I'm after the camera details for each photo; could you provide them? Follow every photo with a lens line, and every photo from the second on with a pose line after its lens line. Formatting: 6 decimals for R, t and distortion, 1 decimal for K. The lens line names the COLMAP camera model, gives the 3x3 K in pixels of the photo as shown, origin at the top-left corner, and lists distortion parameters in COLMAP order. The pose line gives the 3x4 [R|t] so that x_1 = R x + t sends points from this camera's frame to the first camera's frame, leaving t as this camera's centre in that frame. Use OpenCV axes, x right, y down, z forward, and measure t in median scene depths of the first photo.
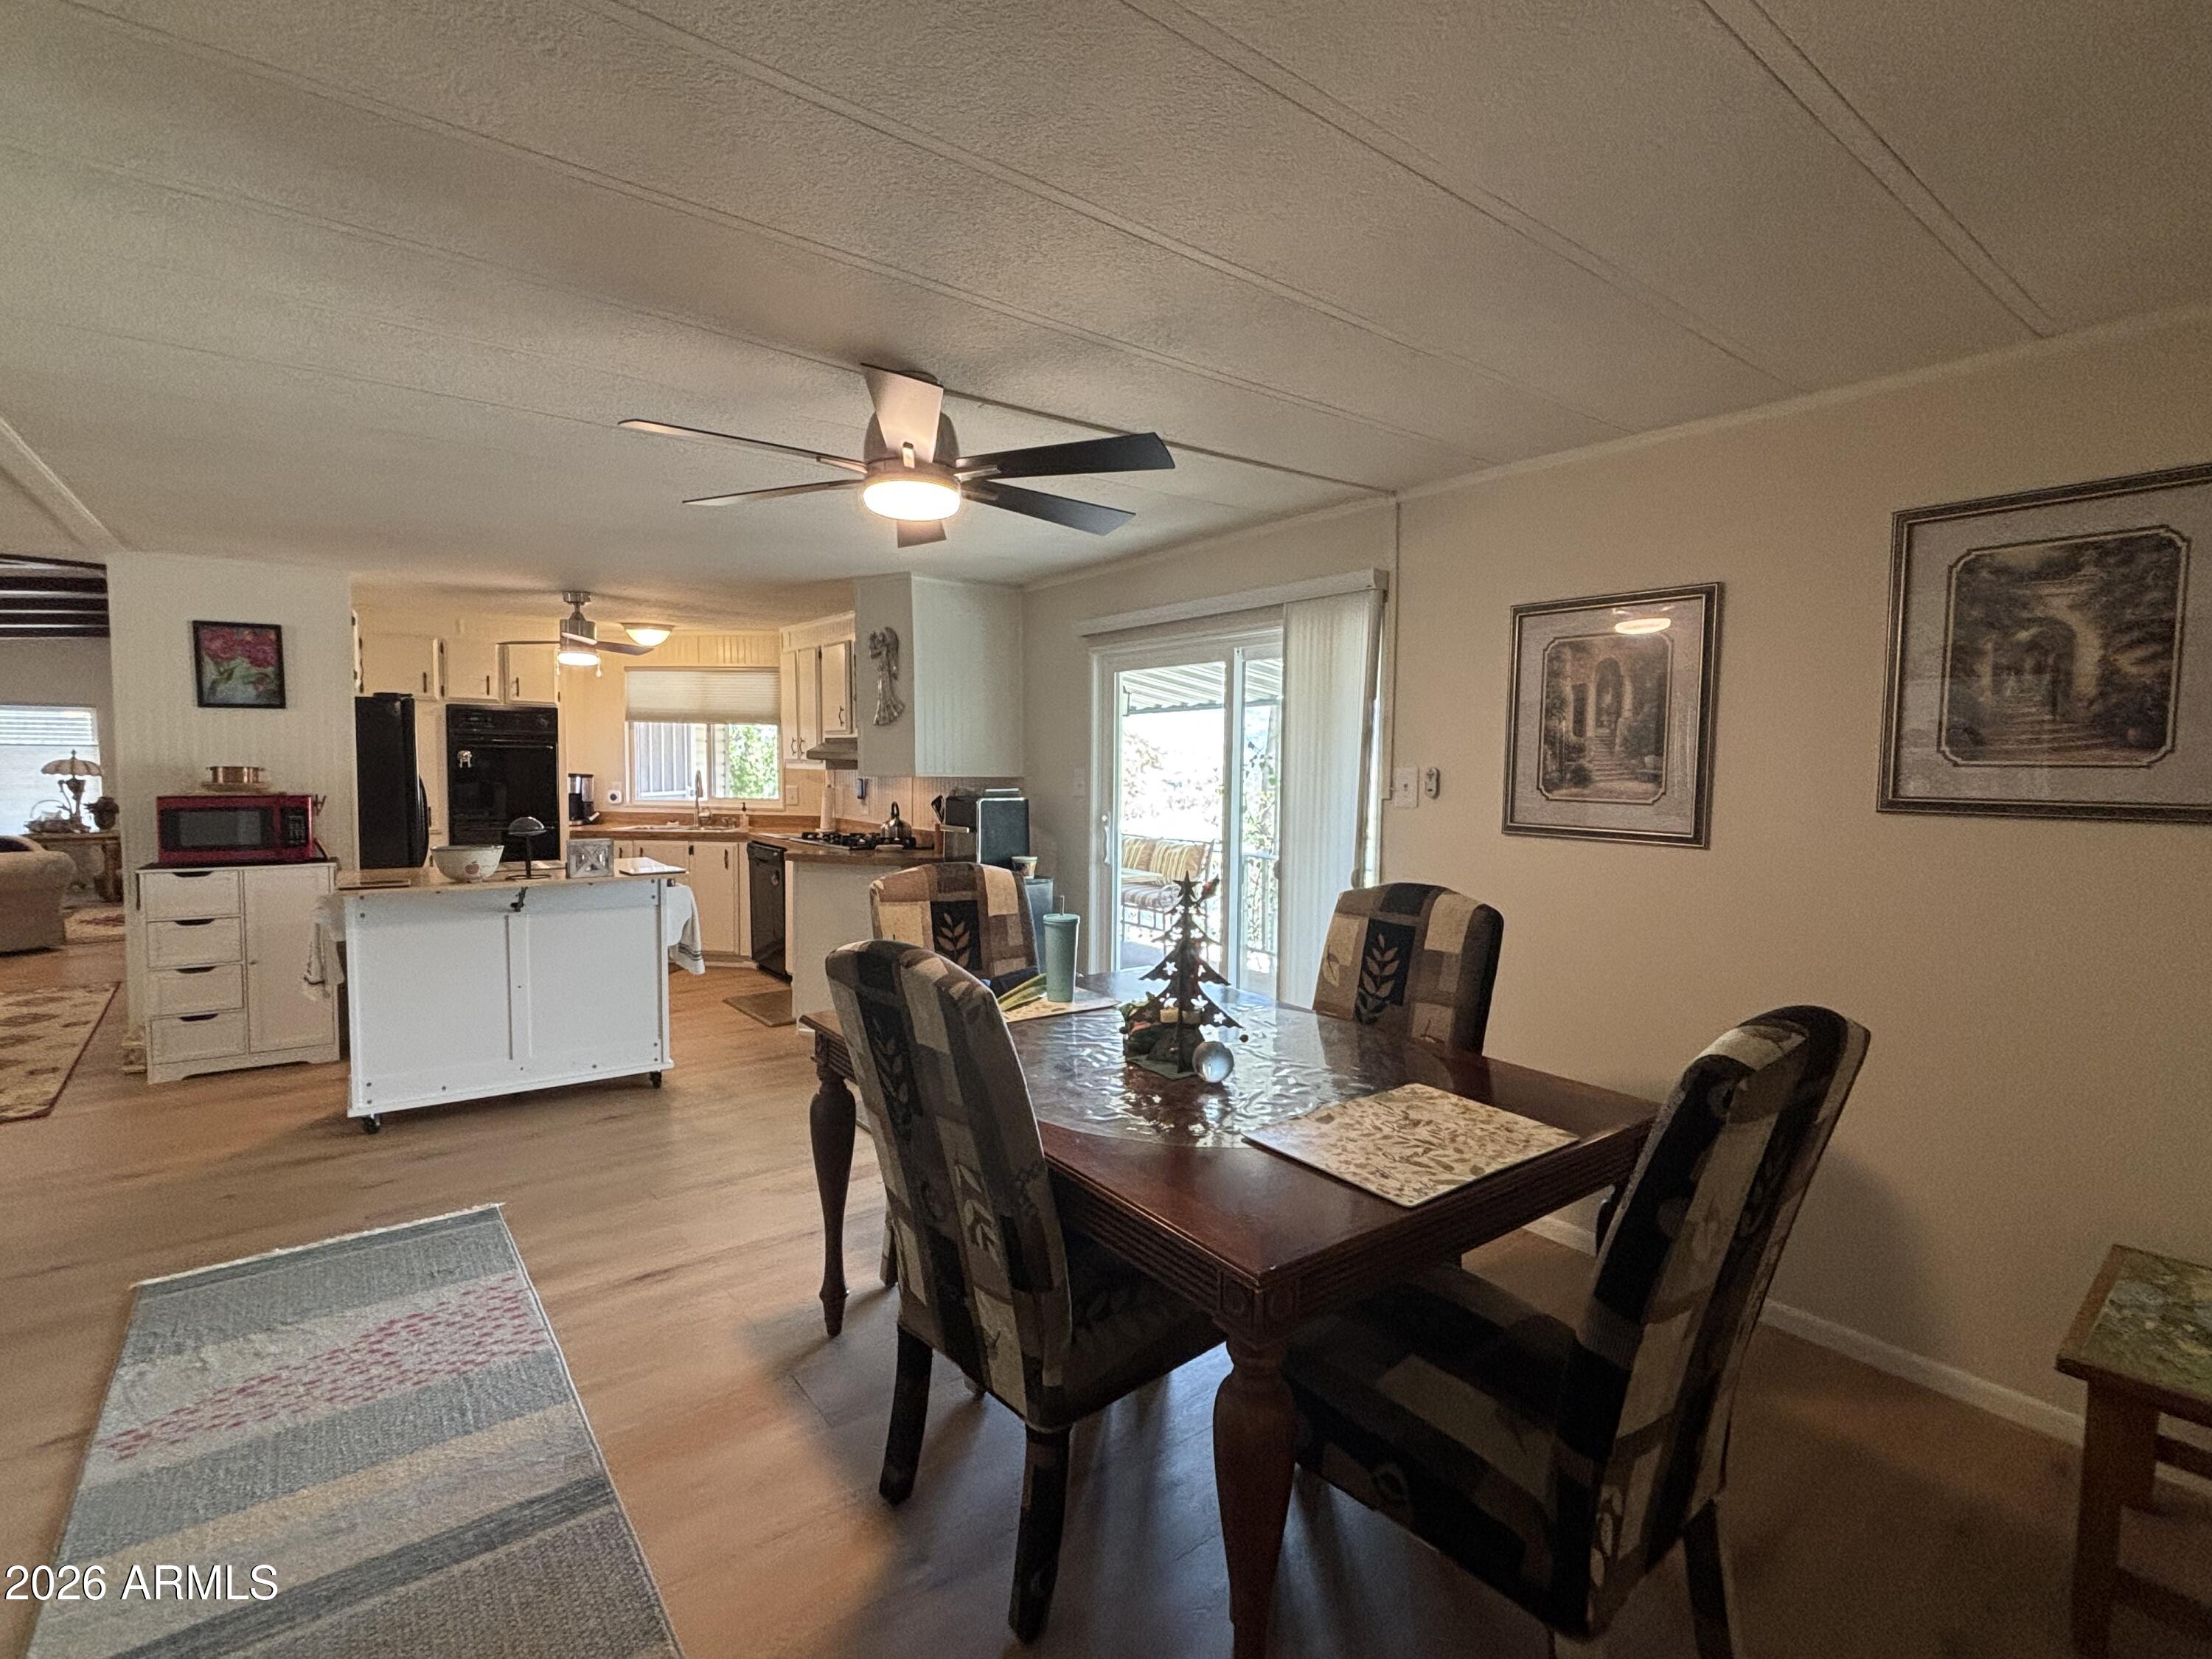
lens RADIAL K [[1039.9, 0, 1102.9], [0, 1039.9, 827.6], [0, 0, 1]] dist [0.007014, -0.004603]
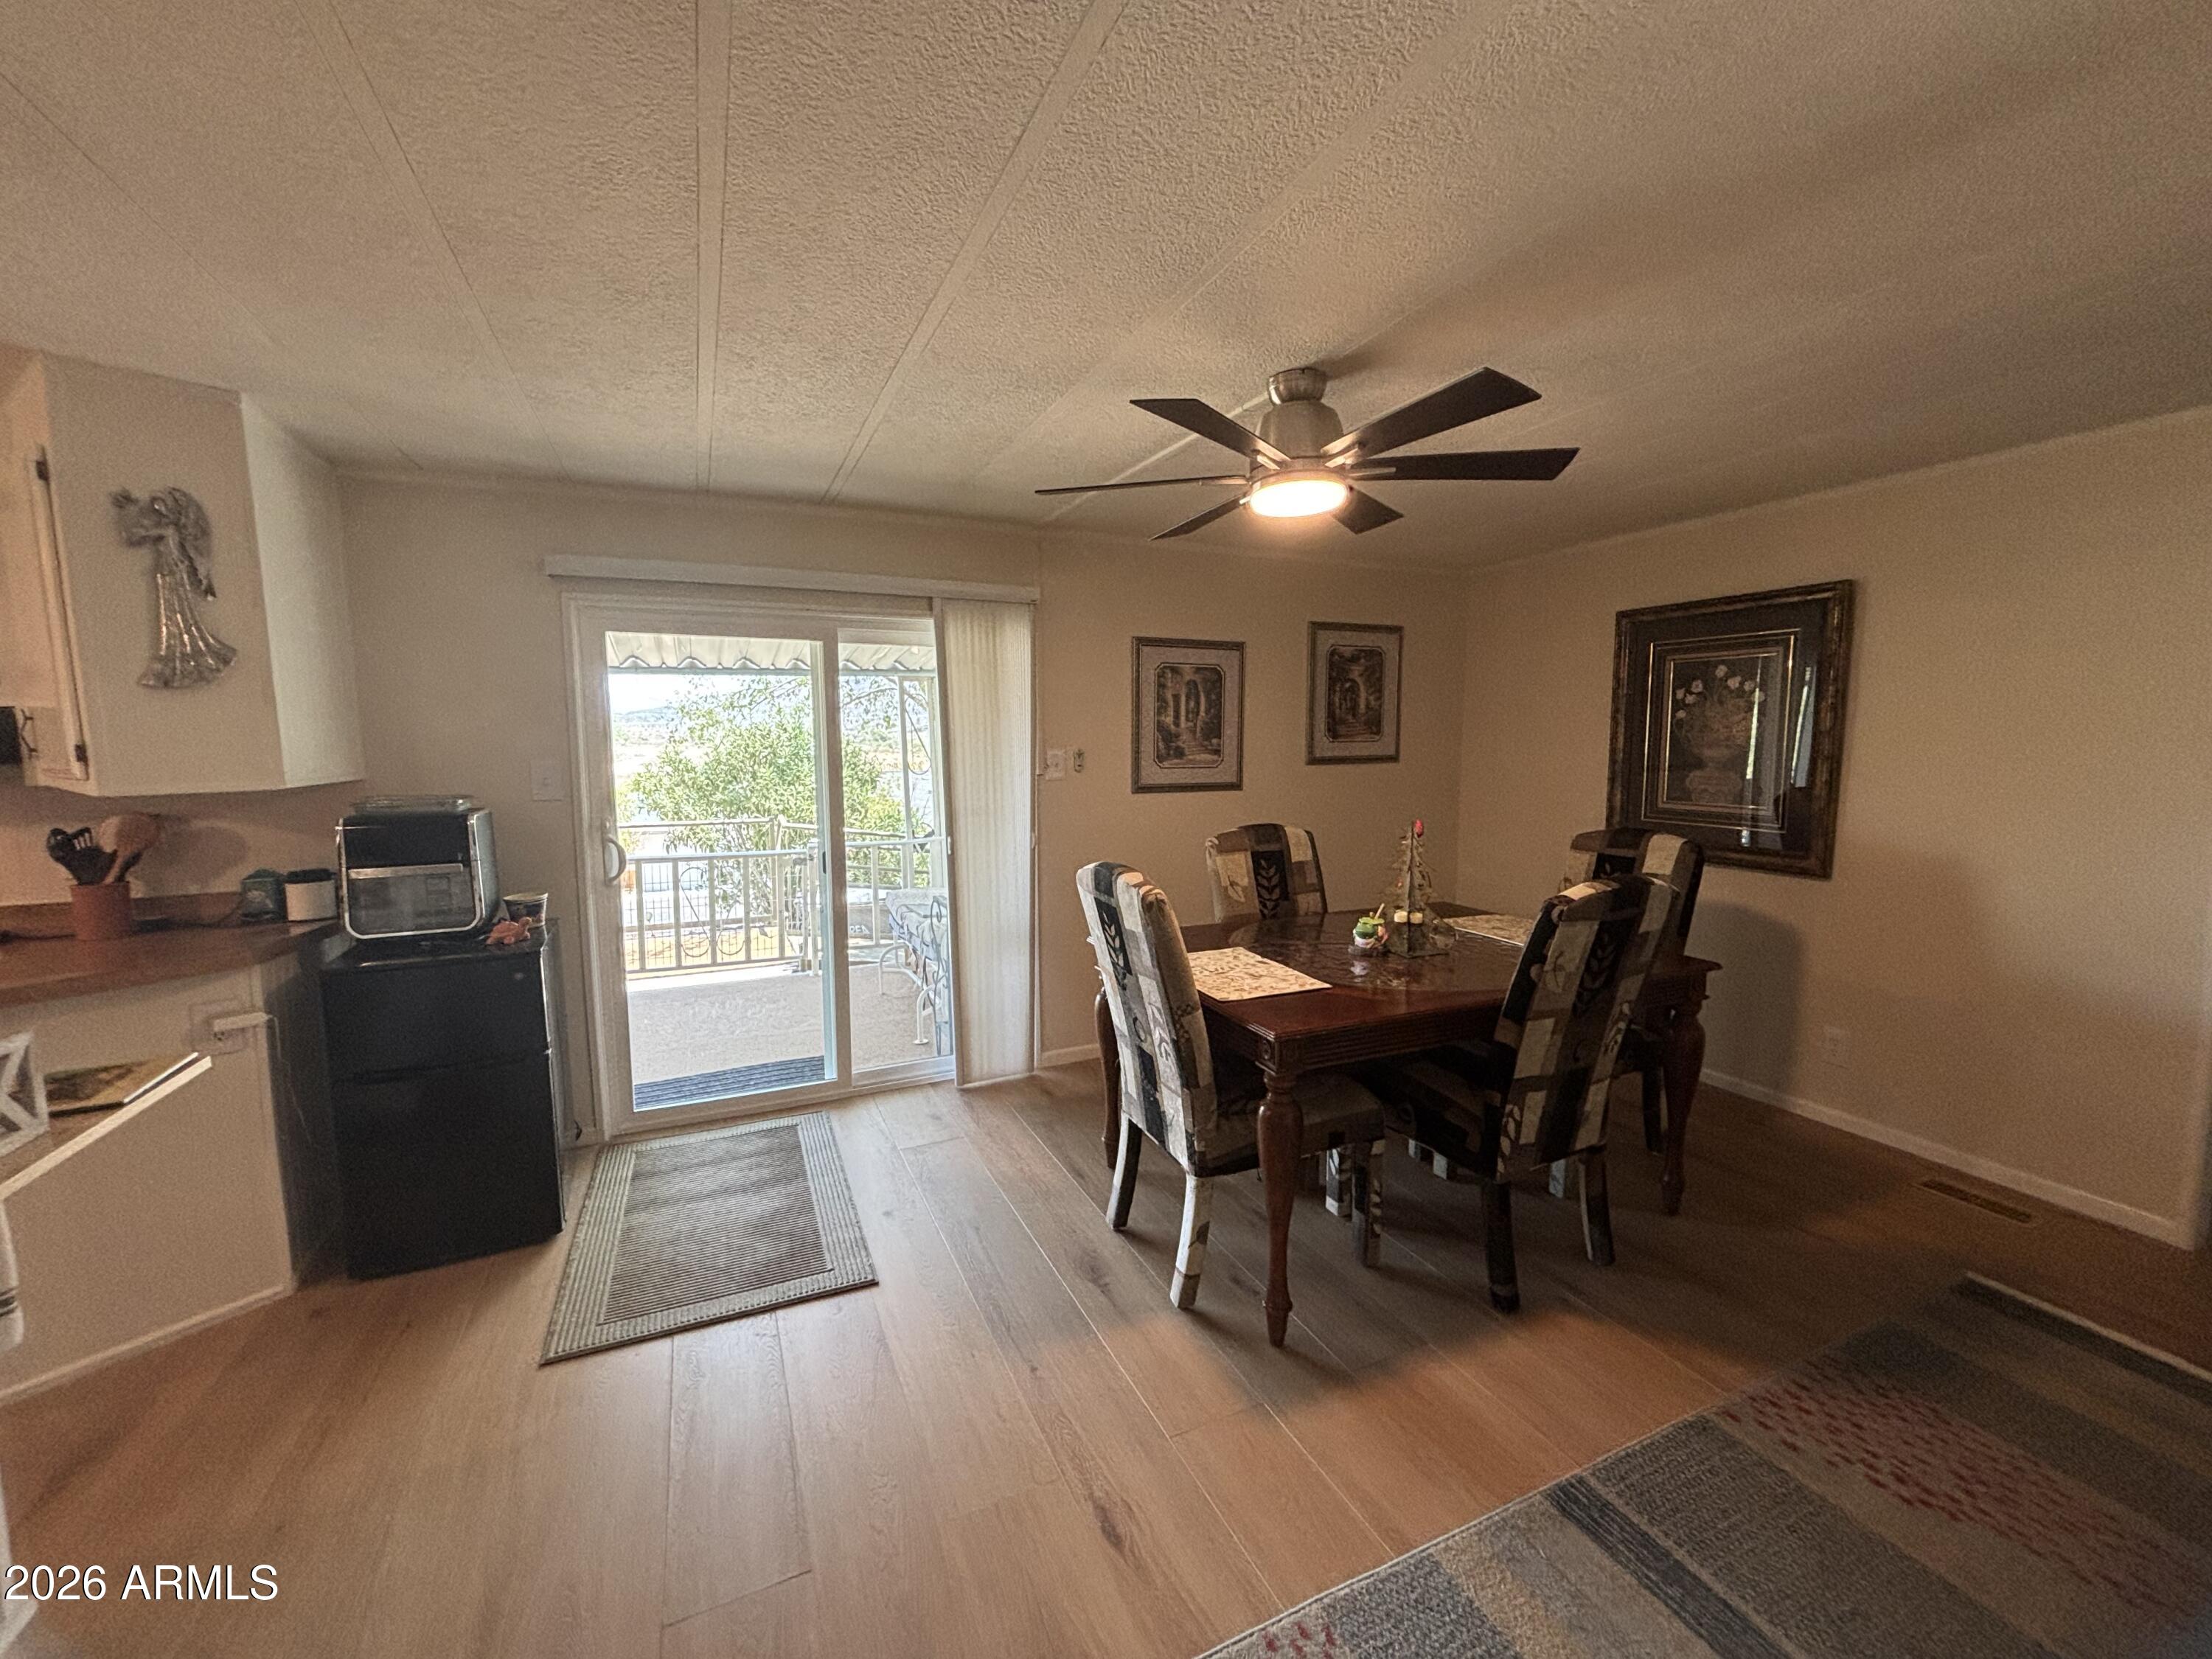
lens RADIAL K [[891.8, 0, 1102.2], [0, 891.8, 830.6], [0, 0, 1]] dist [0.001375, 0.000686]
pose [[0.220556, -0.113011, 0.968805, -0.766528], [0.070062, 0.992535, 0.099829, -0.062912], [-0.972855, 0.045858, 0.226828, 0.692445]]
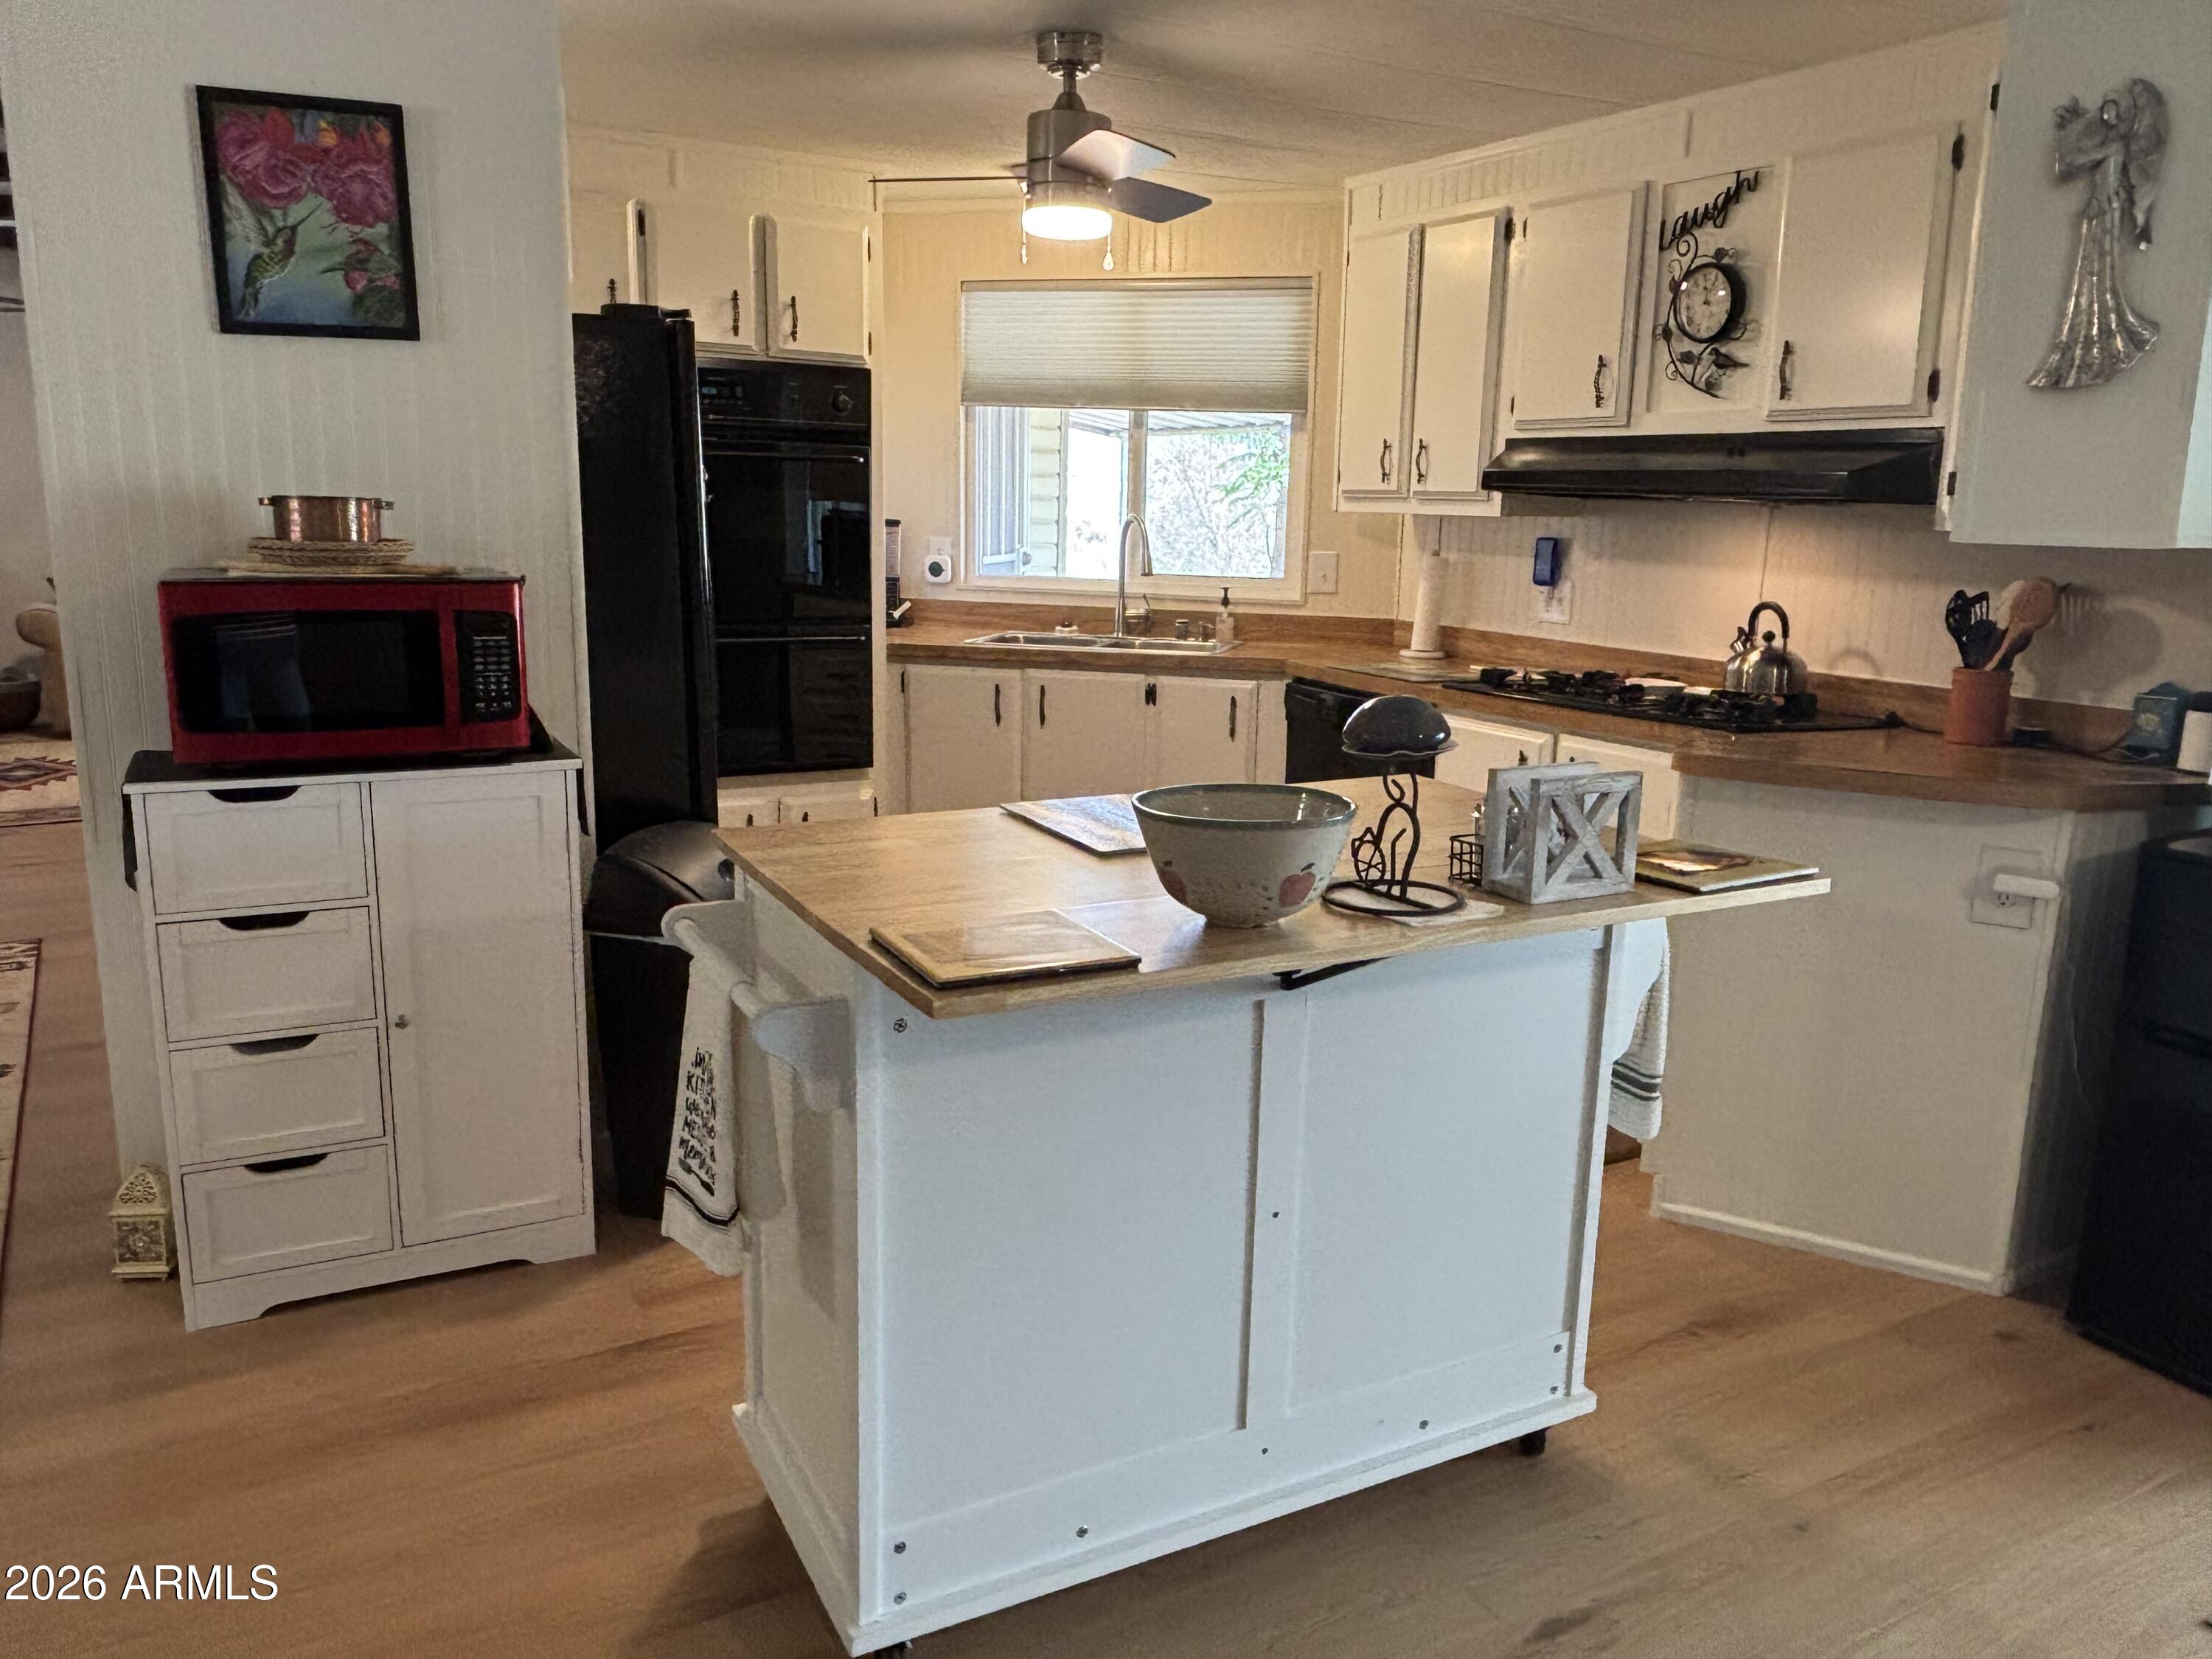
lens RADIAL K [[1581.0, 0, 1098.8], [0, 1581.0, 831.6], [0, 0, 1]] dist [0.037871, -0.059509]
pose [[0.991010, 0.037801, -0.128338, -0.649295], [-0.018817, 0.989101, 0.146034, -0.038471], [0.132459, -0.142306, 0.980920, 0.625704]]
